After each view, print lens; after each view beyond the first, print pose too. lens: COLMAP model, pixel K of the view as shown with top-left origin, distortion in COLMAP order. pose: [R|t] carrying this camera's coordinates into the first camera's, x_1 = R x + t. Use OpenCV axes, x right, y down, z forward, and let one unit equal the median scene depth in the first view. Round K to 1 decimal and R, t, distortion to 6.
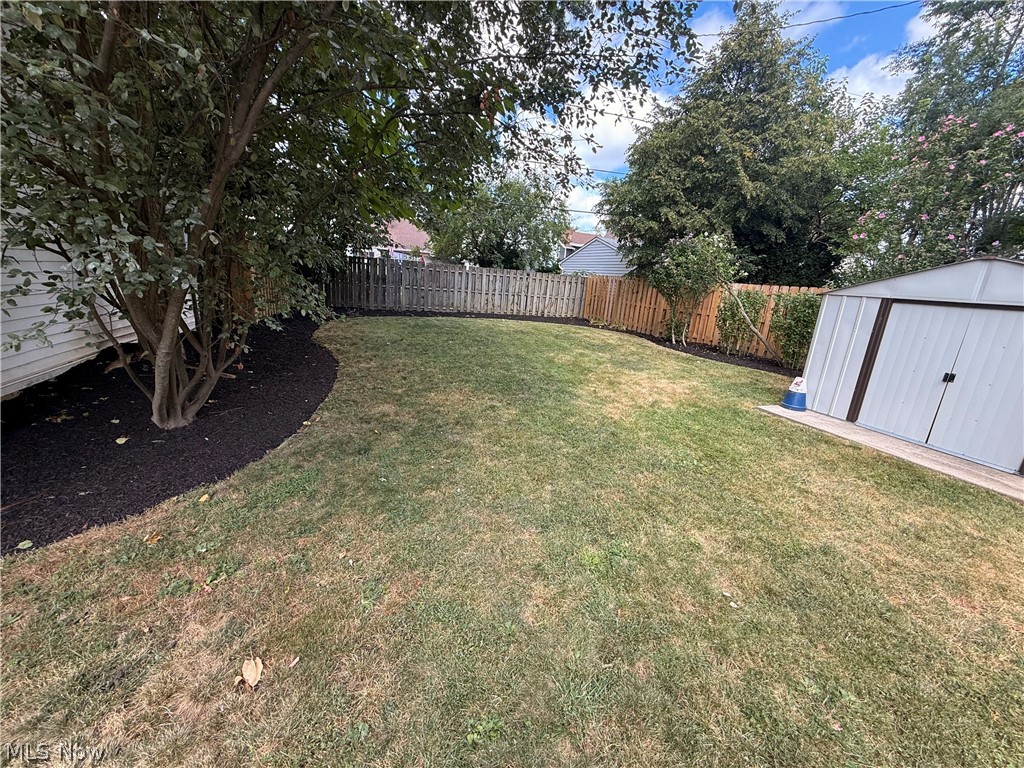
lens RADIAL K [[408.0, 0, 507.0], [0, 408.0, 385.1], [0, 0, 1]] dist [-0.001396, 0.000344]
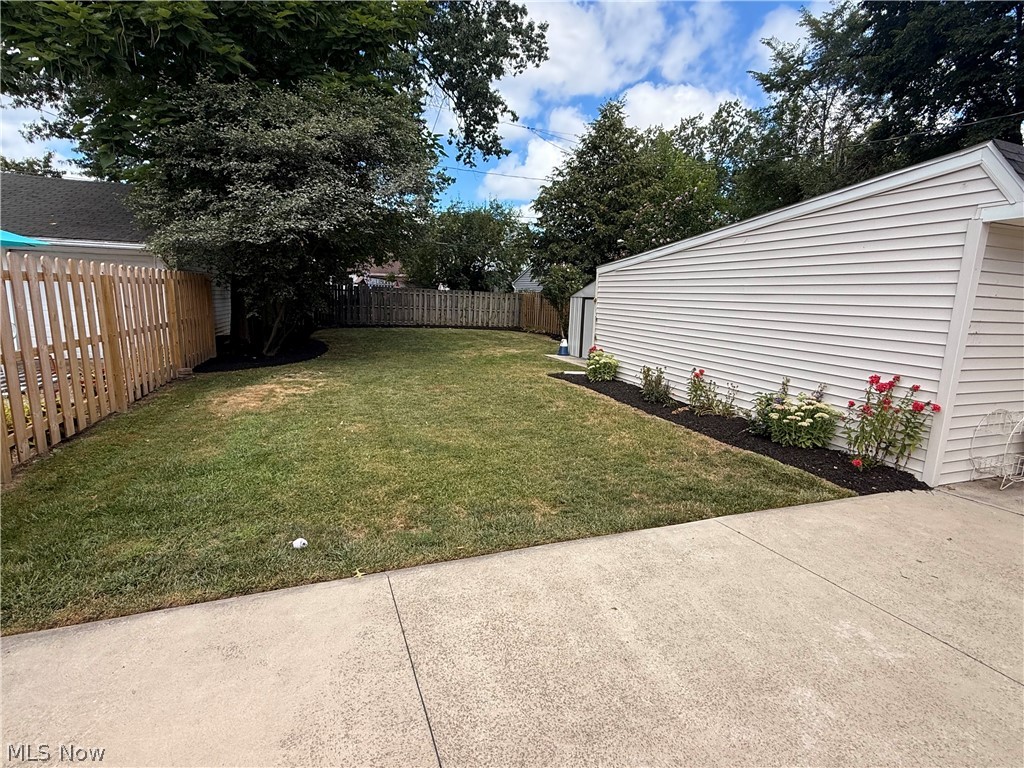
lens RADIAL K [[491.2, 0, 516.8], [0, 491.2, 391.0], [0, 0, 1]] dist [0.000040, -0.000153]
pose [[0.999222, -0.039438, 0.000258, 0.482954], [0.039354, 0.996621, -0.072092, 0.396527], [0.002586, 0.072046, 0.997398, -1.359238]]
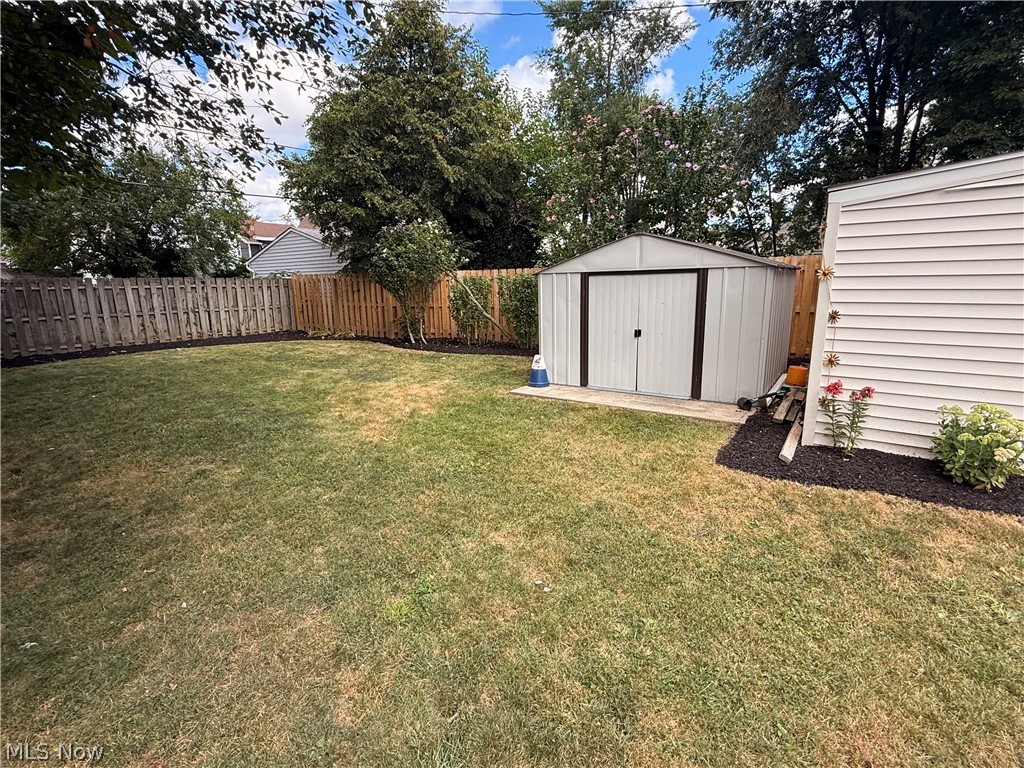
lens RADIAL K [[491.2, 0, 507.3], [0, 491.2, 385.3], [0, 0, 1]] dist [0.000040, -0.000153]
pose [[0.819774, -0.206511, 0.534156, -0.023580], [0.224347, 0.973976, 0.032243, -0.001437], [-0.526914, 0.093404, 0.844771, -0.001015]]
